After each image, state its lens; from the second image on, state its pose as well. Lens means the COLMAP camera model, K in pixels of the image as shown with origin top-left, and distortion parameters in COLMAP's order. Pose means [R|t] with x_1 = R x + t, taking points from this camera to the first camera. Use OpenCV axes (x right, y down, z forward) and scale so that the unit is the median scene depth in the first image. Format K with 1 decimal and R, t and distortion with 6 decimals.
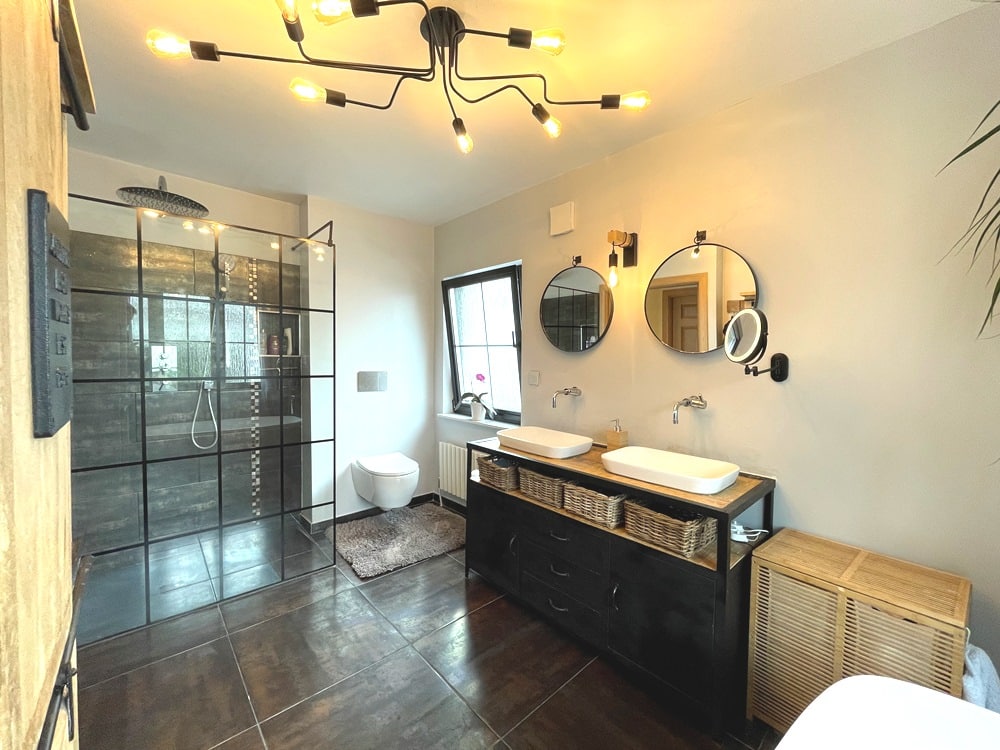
lens RADIAL K [[405.2, 0, 501.3], [0, 405.2, 372.2], [0, 0, 1]] dist [-0.001935, 0.000714]
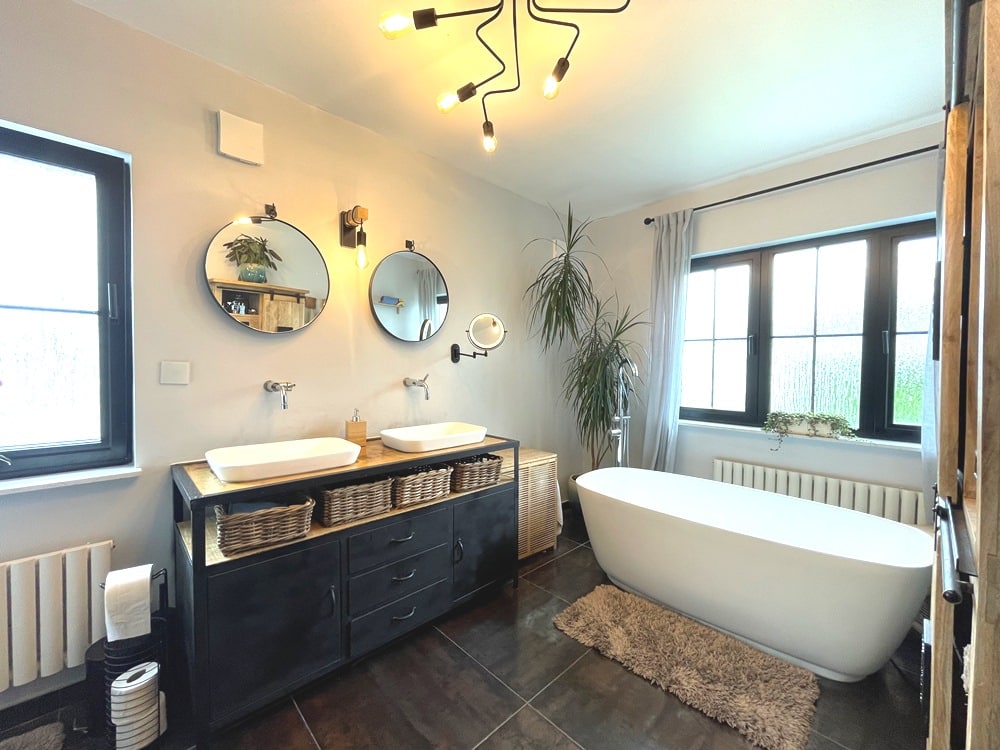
lens RADIAL K [[405.2, 0, 500.7], [0, 405.2, 370.3], [0, 0, 1]] dist [-0.001935, 0.000714]
pose [[-0.012326, -0.032839, 0.999385, -0.707521], [0.029426, 0.999016, 0.033190, 0.006992], [-0.999491, 0.029817, -0.011348, 0.735692]]
